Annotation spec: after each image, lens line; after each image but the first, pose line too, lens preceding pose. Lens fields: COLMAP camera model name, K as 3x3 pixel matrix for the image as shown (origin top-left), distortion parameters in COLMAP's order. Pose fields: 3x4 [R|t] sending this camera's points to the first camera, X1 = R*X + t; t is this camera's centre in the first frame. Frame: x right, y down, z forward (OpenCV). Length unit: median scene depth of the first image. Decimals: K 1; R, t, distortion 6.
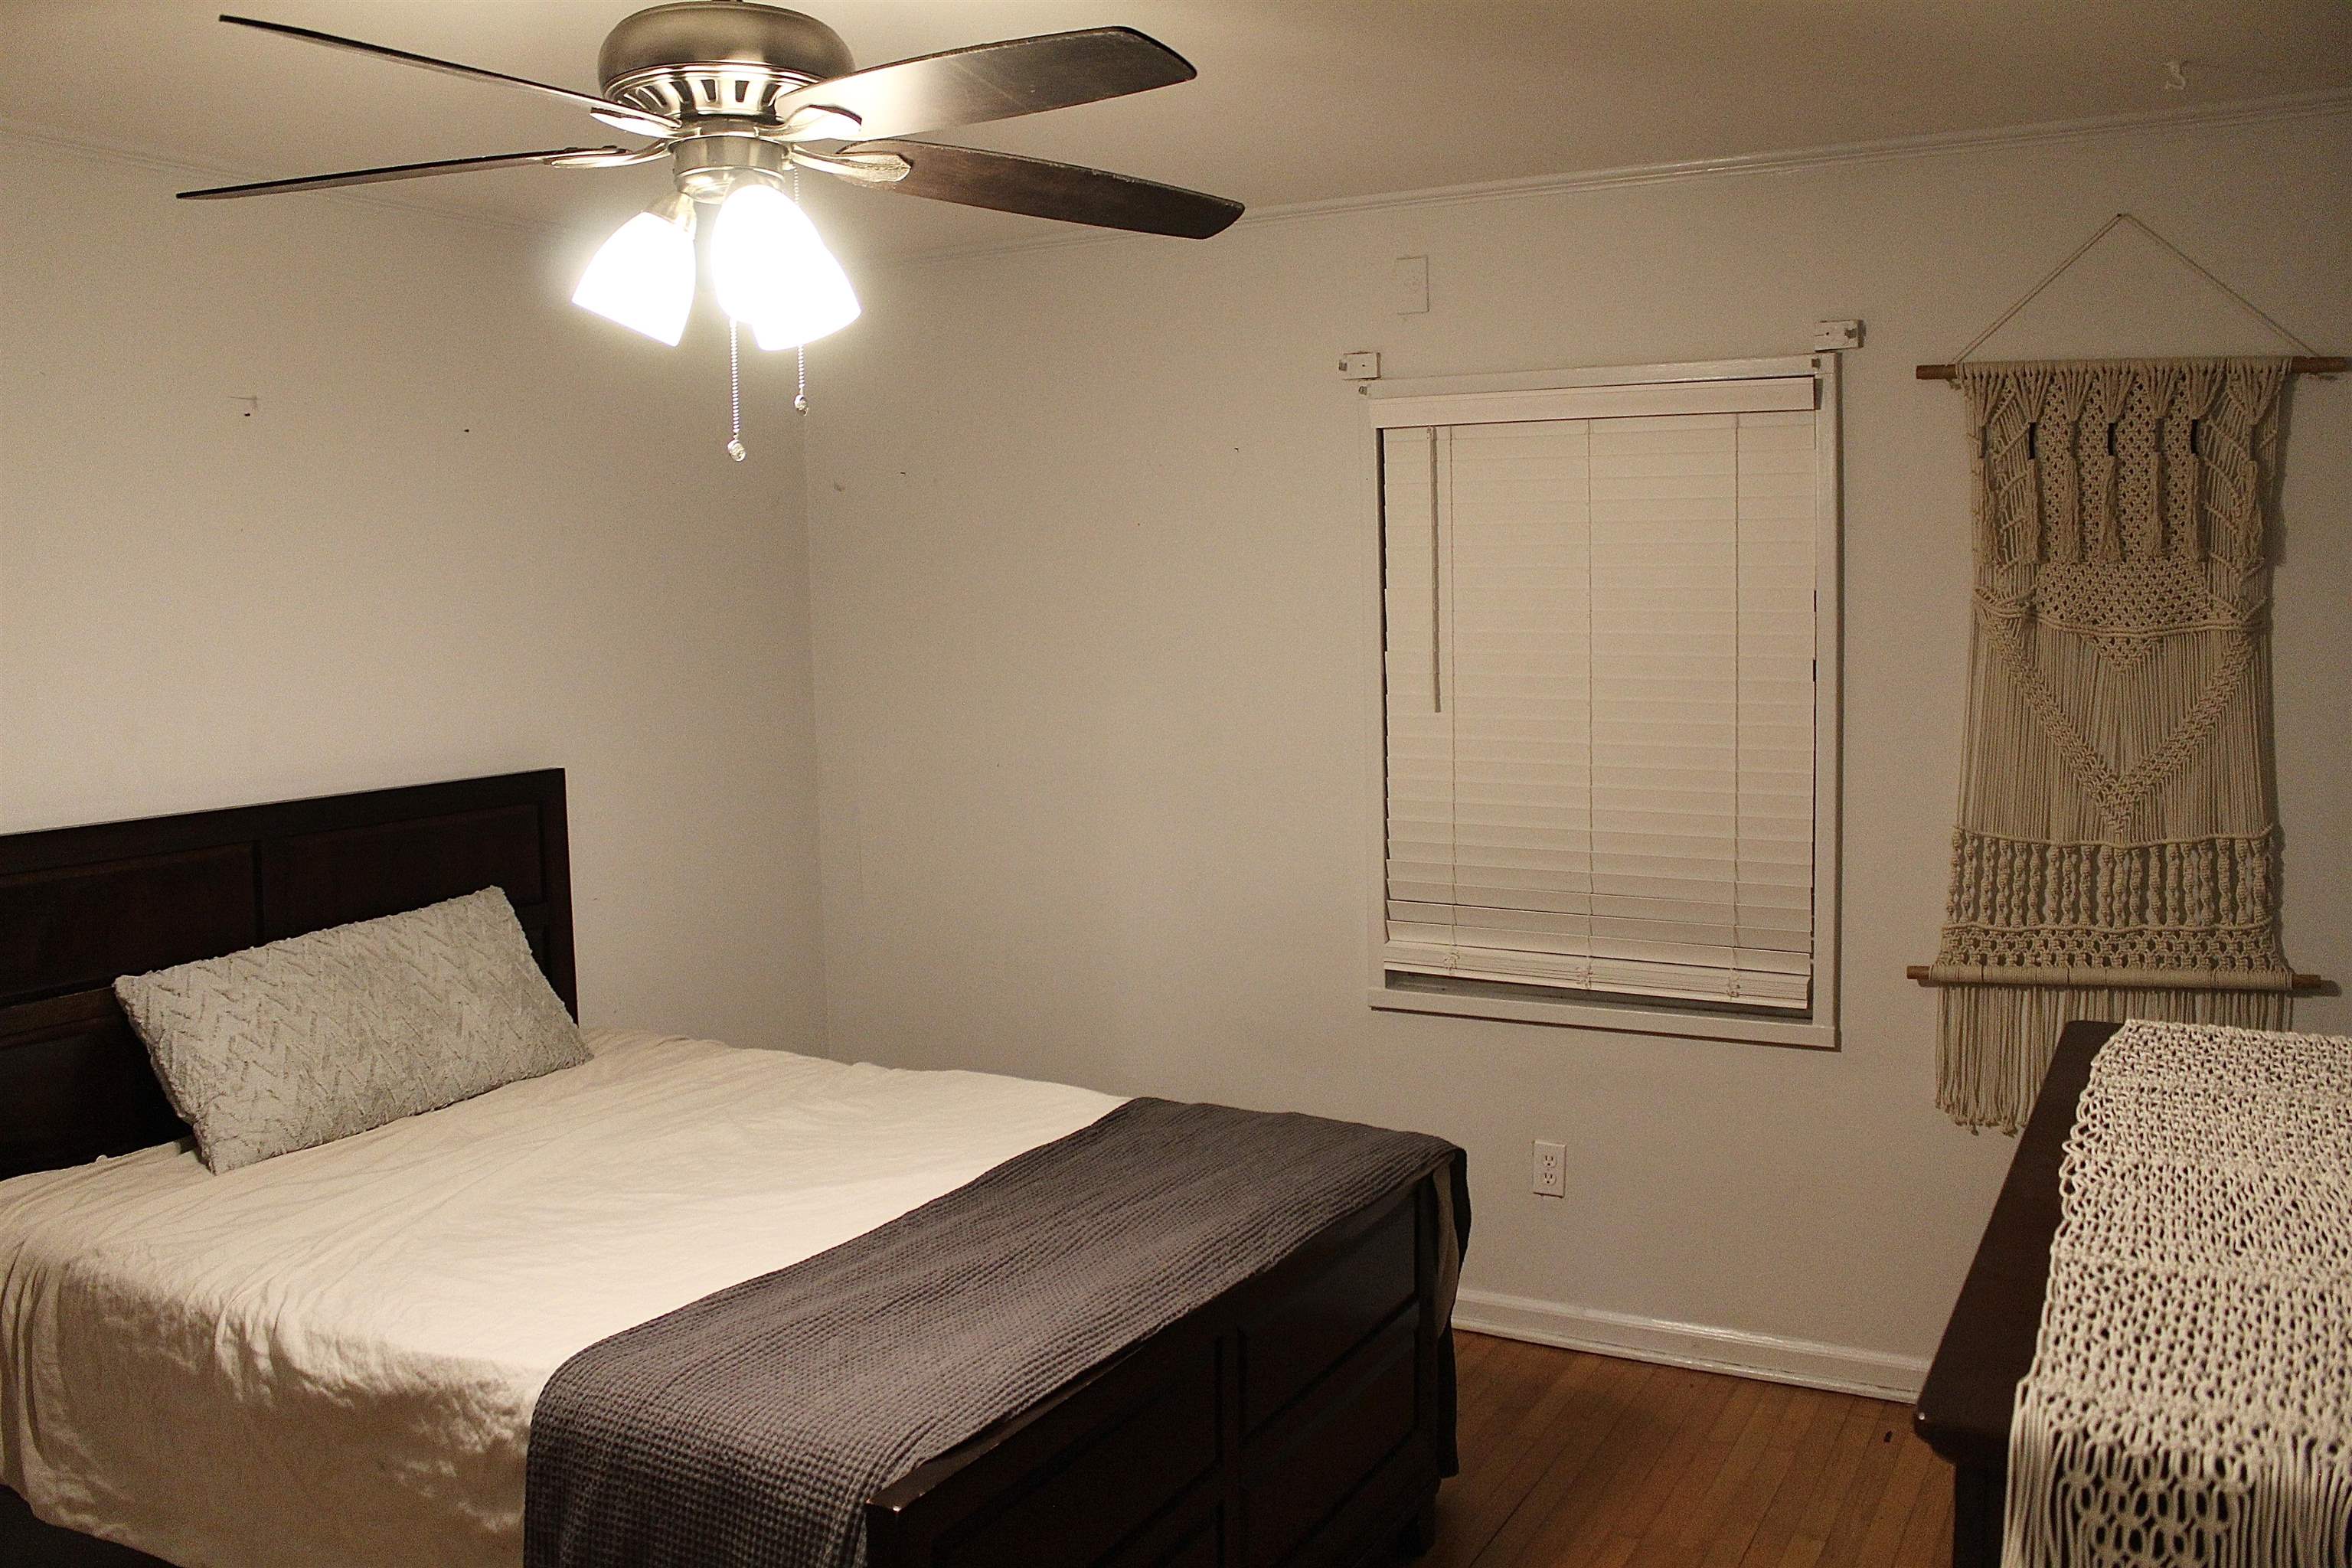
lens RADIAL K [[1974.7, 0, 1176.0], [0, 1974.7, 784.0], [0, 0, 1]] dist [-0.171588, 0.195371]
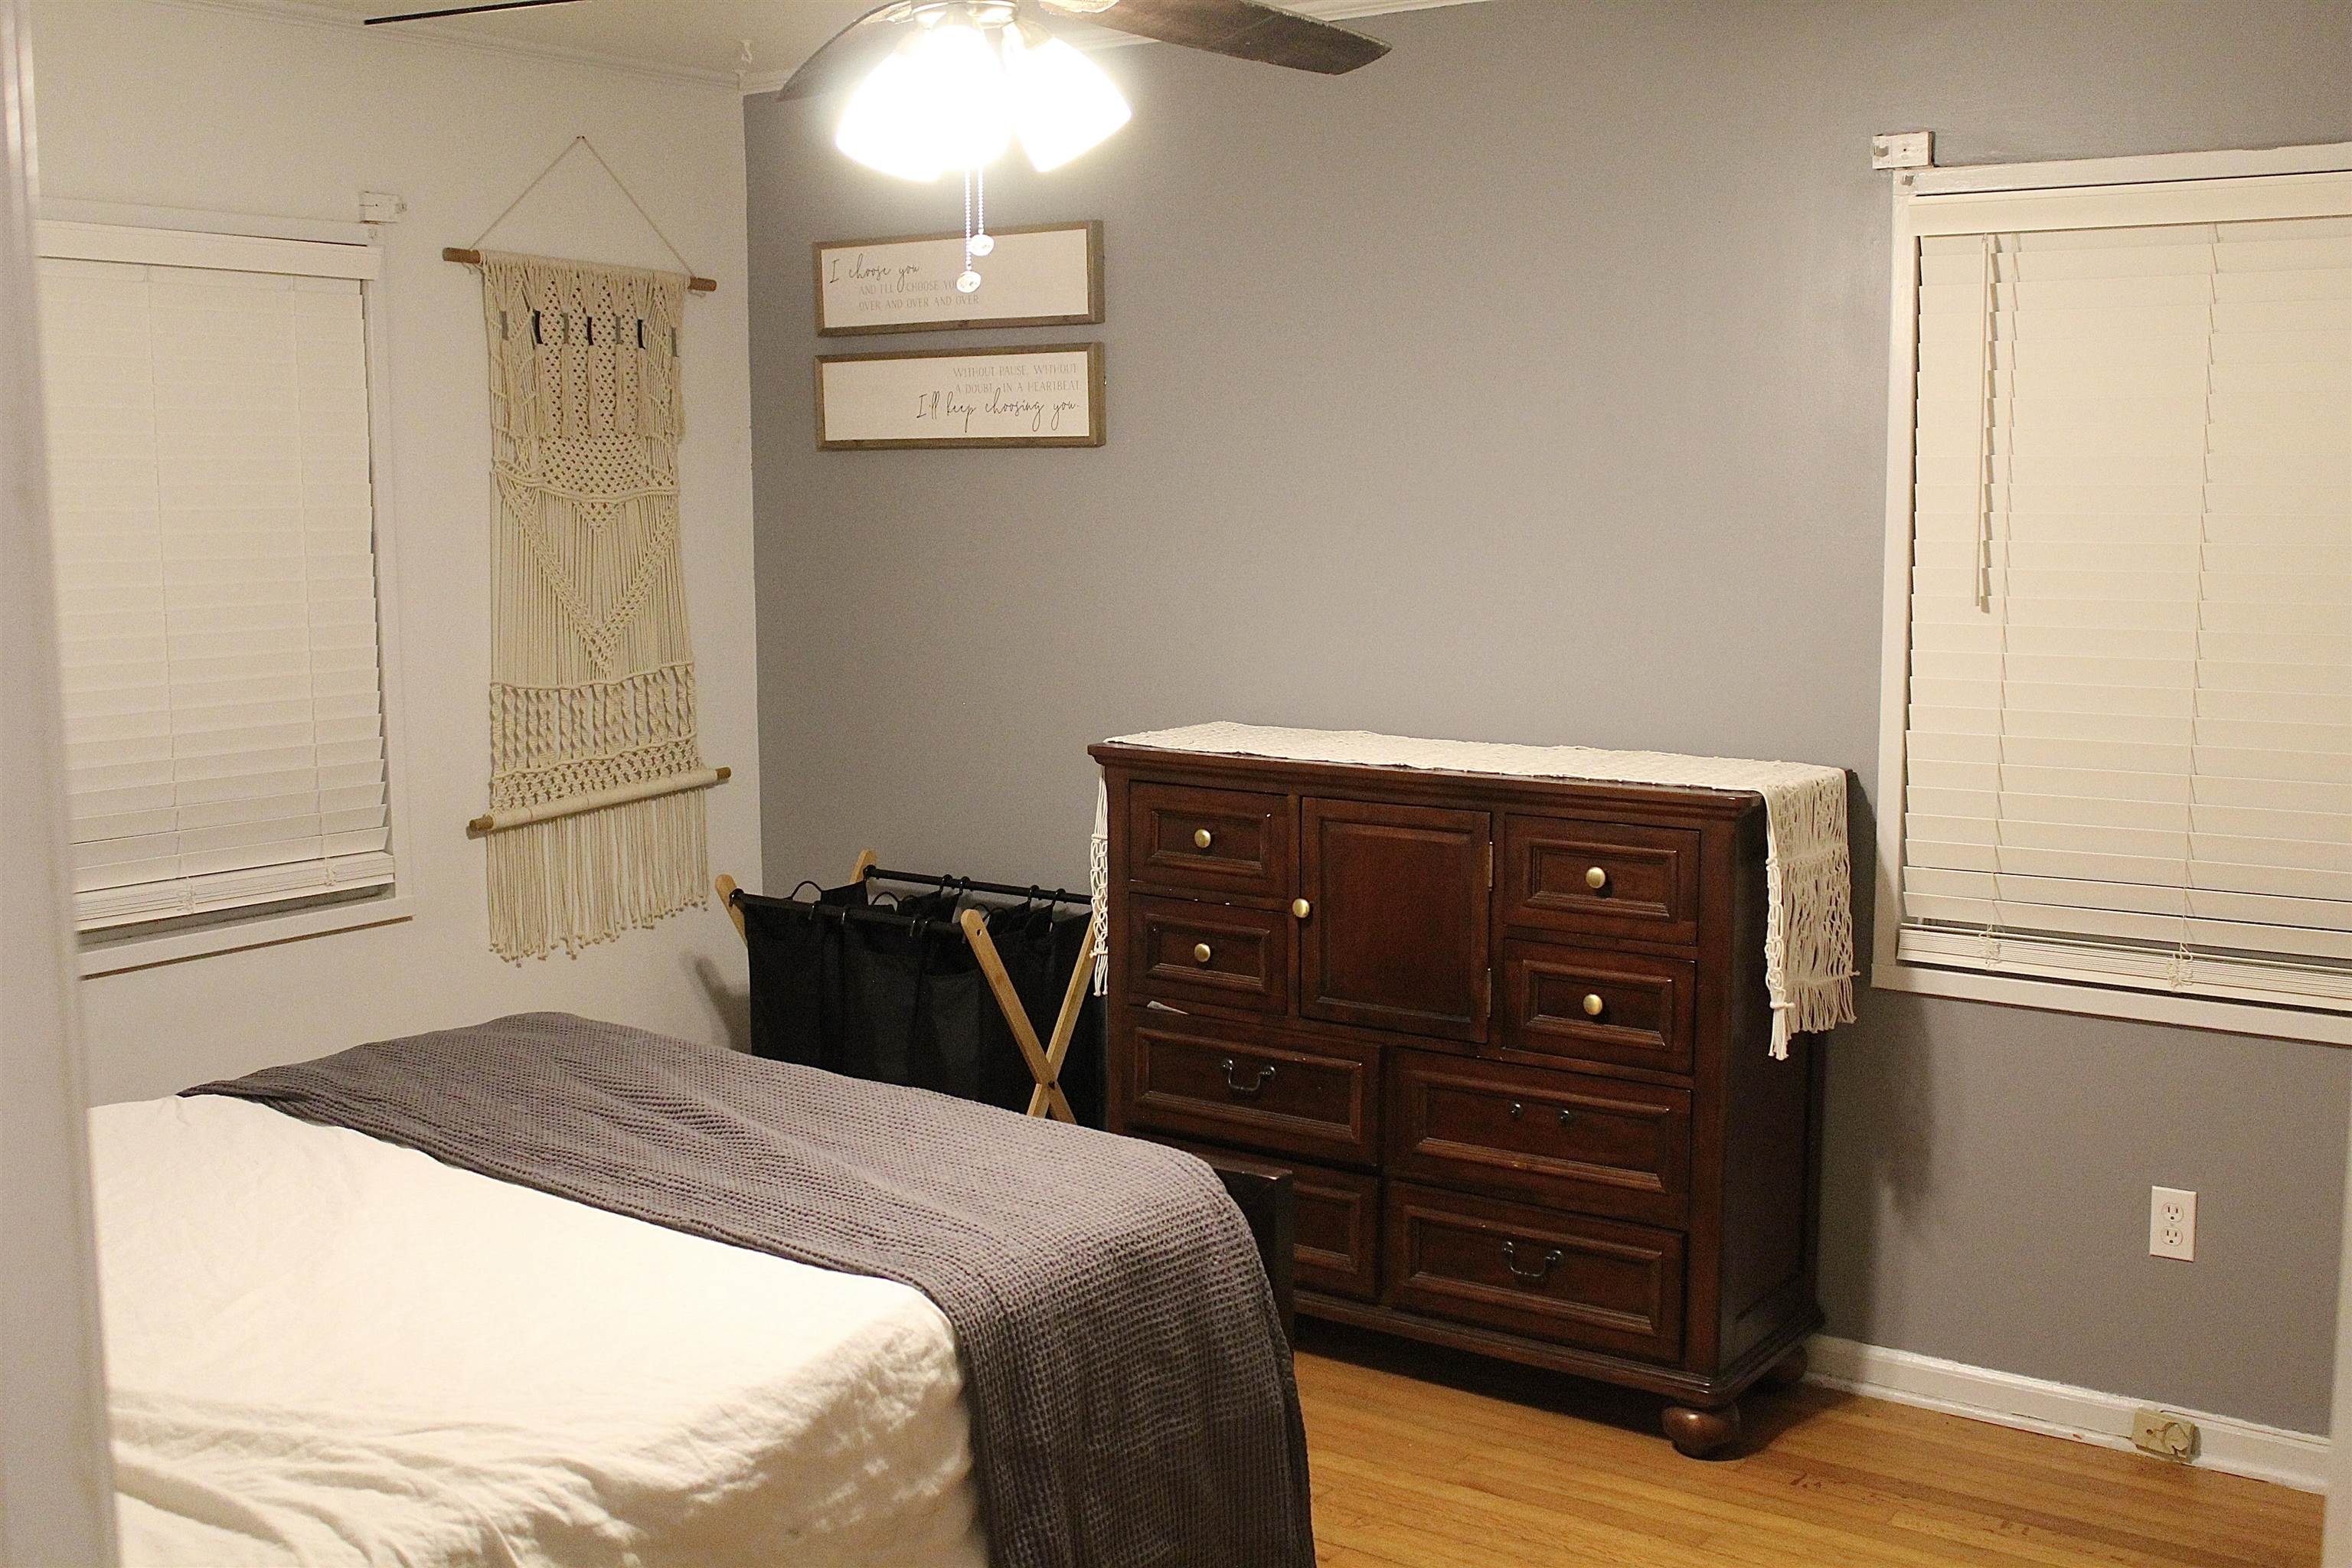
lens RADIAL K [[2519.4, 0, 1176.0], [0, 2519.4, 784.0], [0, 0, 1]] dist [-0.009467, -0.009664]
pose [[0.089243, -0.110758, 0.989832, -1.390937], [0.103564, 0.989443, 0.101378, -0.036214], [-0.990611, 0.093463, 0.099771, 0.710375]]
